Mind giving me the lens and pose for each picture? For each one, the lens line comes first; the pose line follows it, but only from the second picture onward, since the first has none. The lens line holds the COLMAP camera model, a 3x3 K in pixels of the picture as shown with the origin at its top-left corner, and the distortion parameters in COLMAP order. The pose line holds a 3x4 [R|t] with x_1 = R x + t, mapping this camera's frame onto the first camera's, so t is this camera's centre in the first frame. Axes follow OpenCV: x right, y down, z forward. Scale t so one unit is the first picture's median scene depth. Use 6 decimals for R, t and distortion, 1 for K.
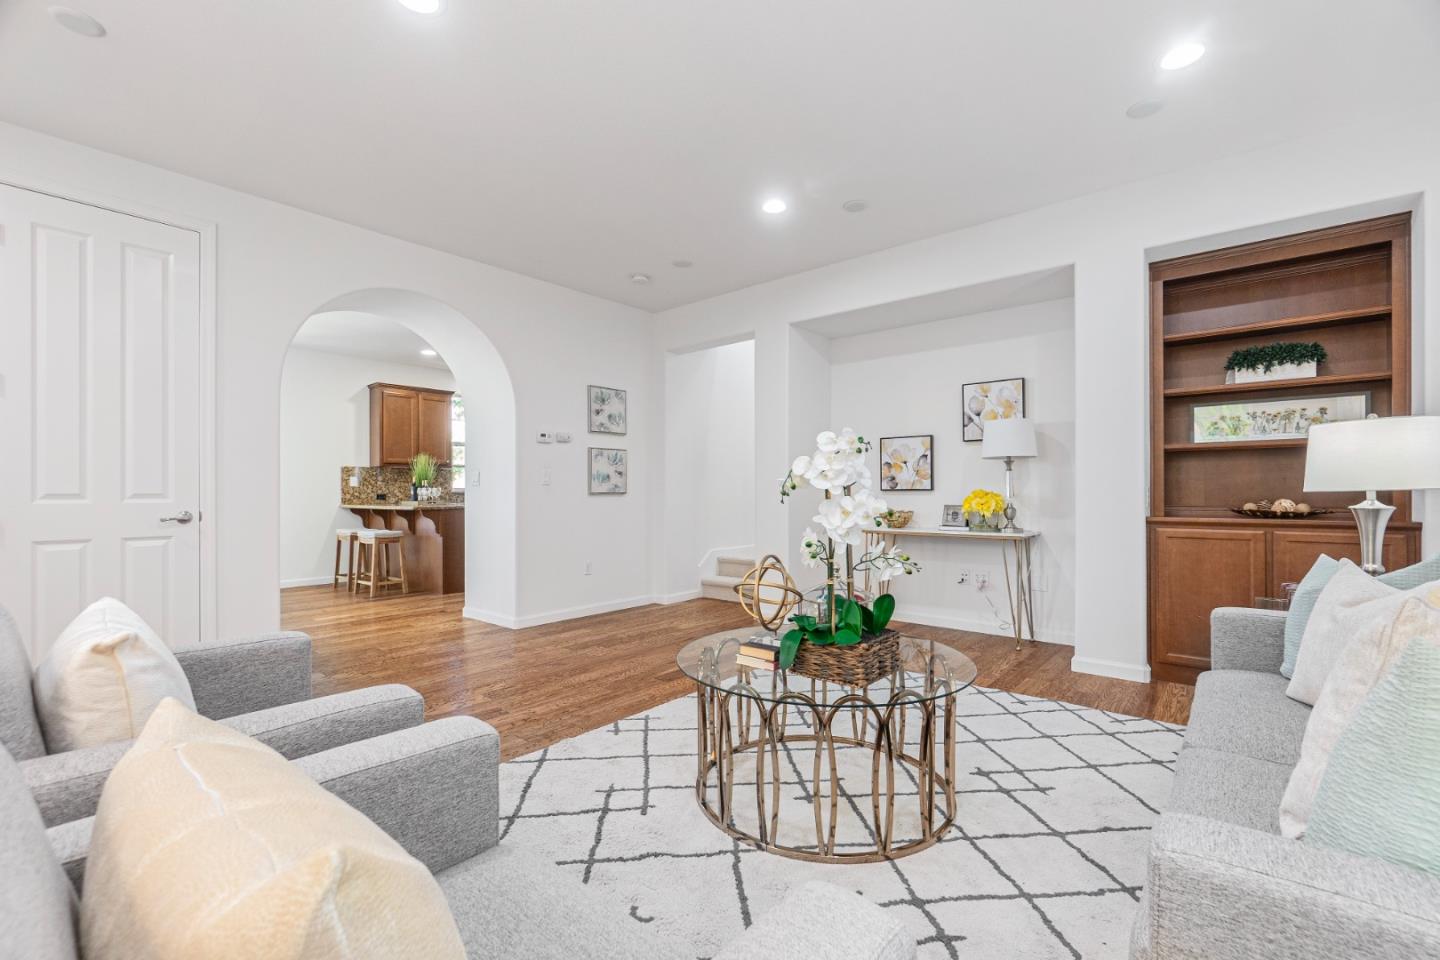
lens RADIAL K [[626.6, 0, 745.8], [0, 626.6, 490.5], [0, 0, 1]] dist [-0.001256, -0.000222]
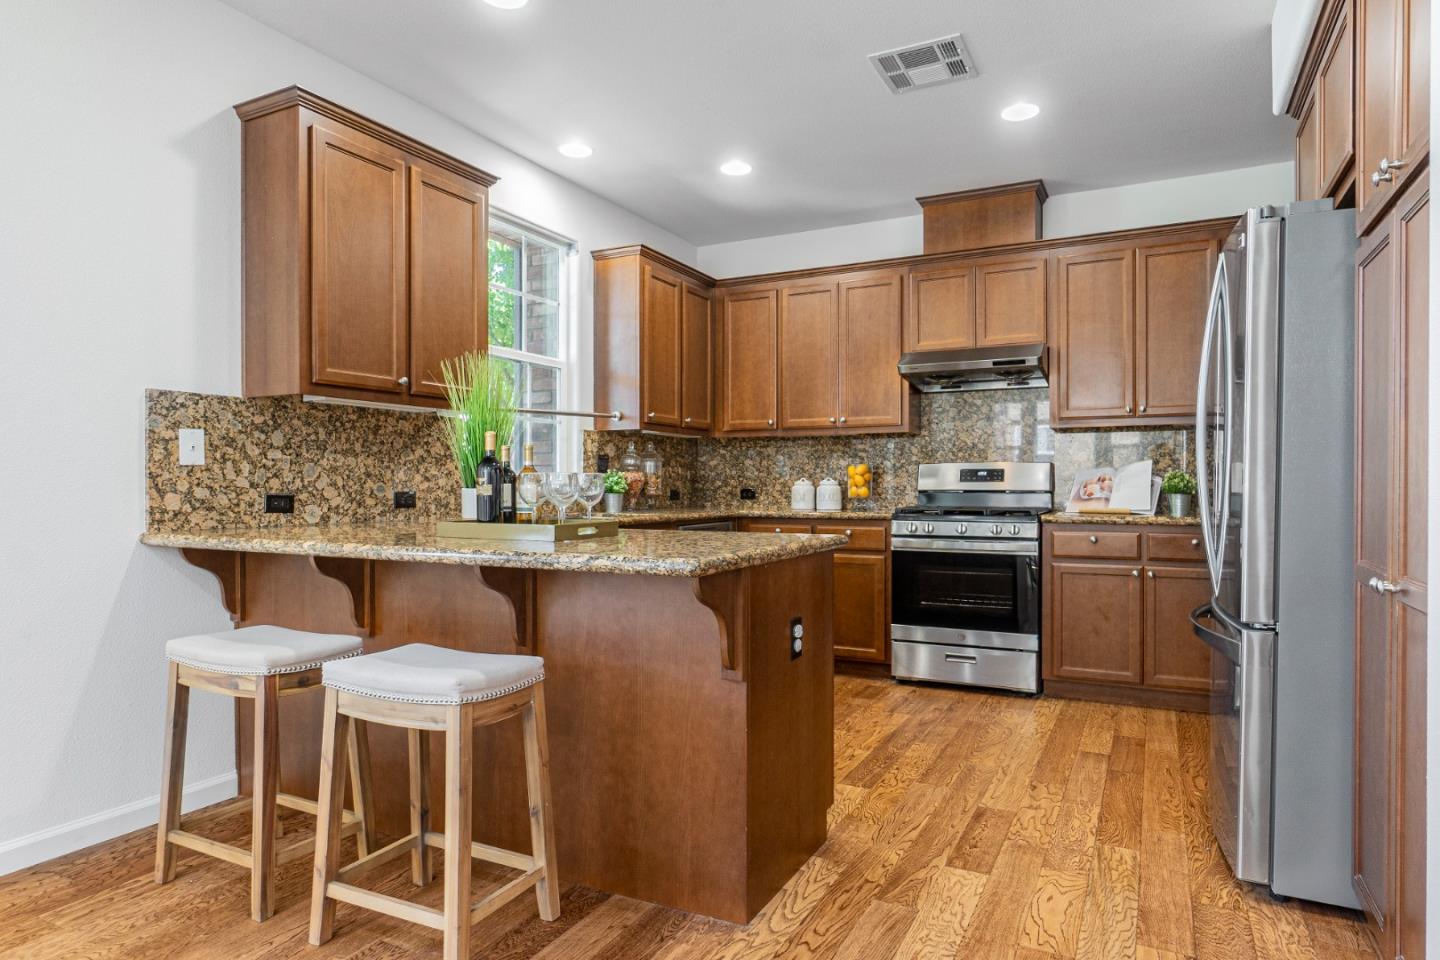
lens RADIAL K [[835.3, 0, 723.4], [0, 835.3, 498.4], [0, 0, 1]] dist [-0.005211, -0.000368]
pose [[0.978162, -0.000680, 0.207845, -0.475860], [-0.002011, 0.999917, 0.012733, 0.002824], [-0.207836, -0.012873, 0.978079, 0.598095]]
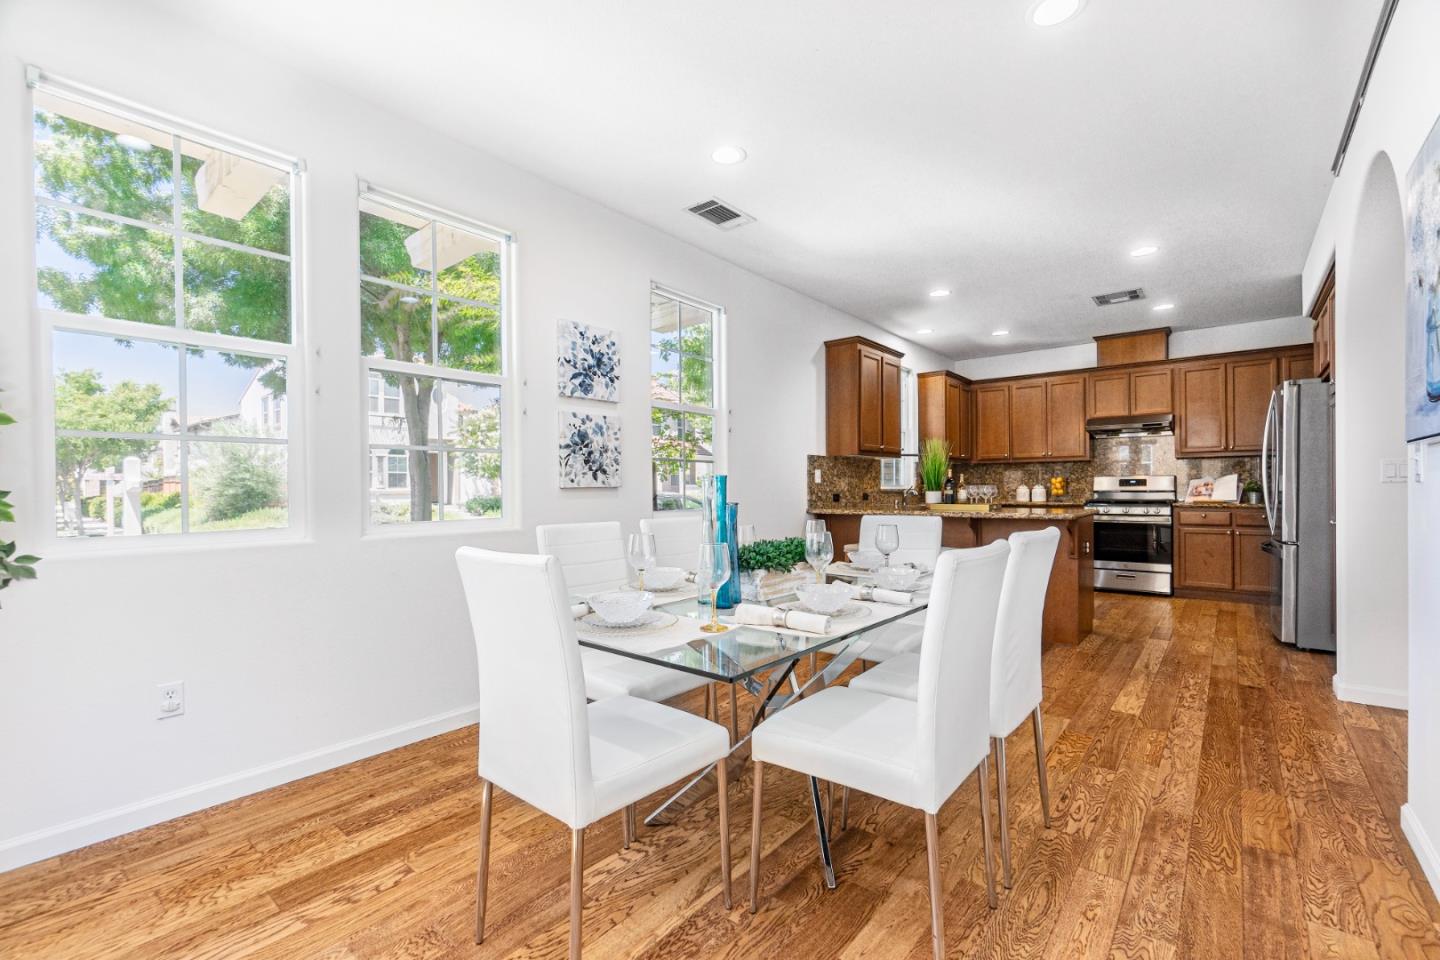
lens RADIAL K [[626.6, 0, 717.9], [0, 626.6, 493.1], [0, 0, 1]] dist [-0.001256, -0.000222]
pose [[0.999990, -0.004365, -0.000400, -0.740130], [0.004367, 0.999973, 0.005934, -0.000018], [0.000374, -0.005935, 0.999982, 0.288046]]
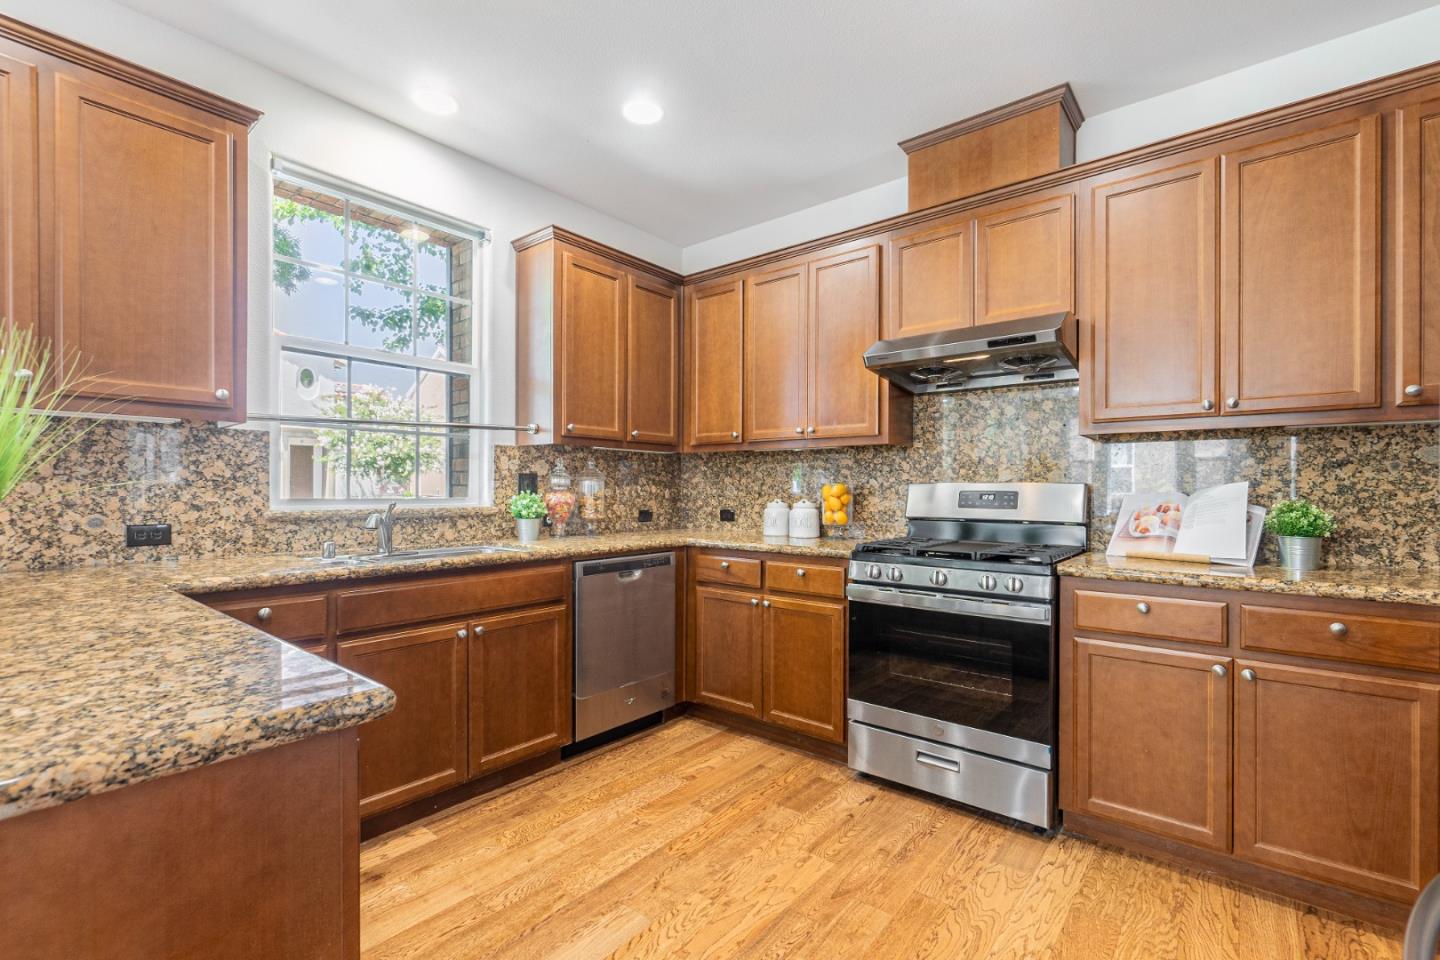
lens RADIAL K [[626.6, 0, 727.1], [0, 626.6, 495.3], [0, 0, 1]] dist [-0.001256, -0.000222]
pose [[0.999978, 0.006548, -0.000496, -0.303014], [-0.006545, 0.999956, 0.006710, -0.010841], [0.000540, -0.006706, 0.999977, 0.815856]]
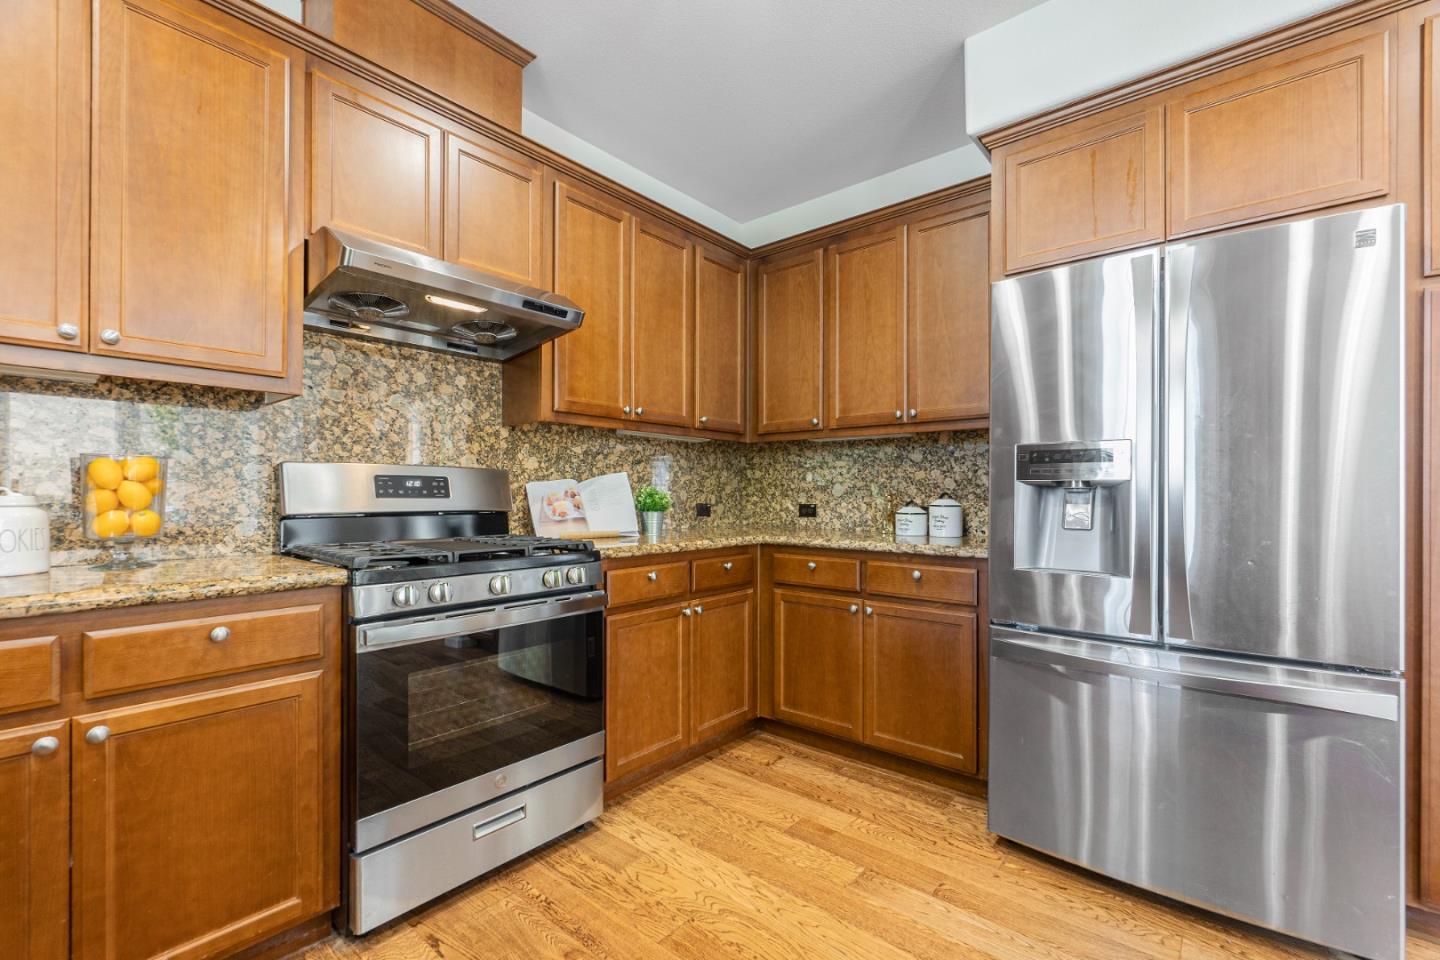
lens RADIAL K [[626.6, 0, 727.9], [0, 626.6, 491.3], [0, 0, 1]] dist [-0.001256, -0.000222]
pose [[0.010598, 0.004877, 0.999932, -0.433709], [-0.002407, 0.999985, -0.004852, -0.003891], [-0.999941, -0.002356, 0.010609, 1.029207]]
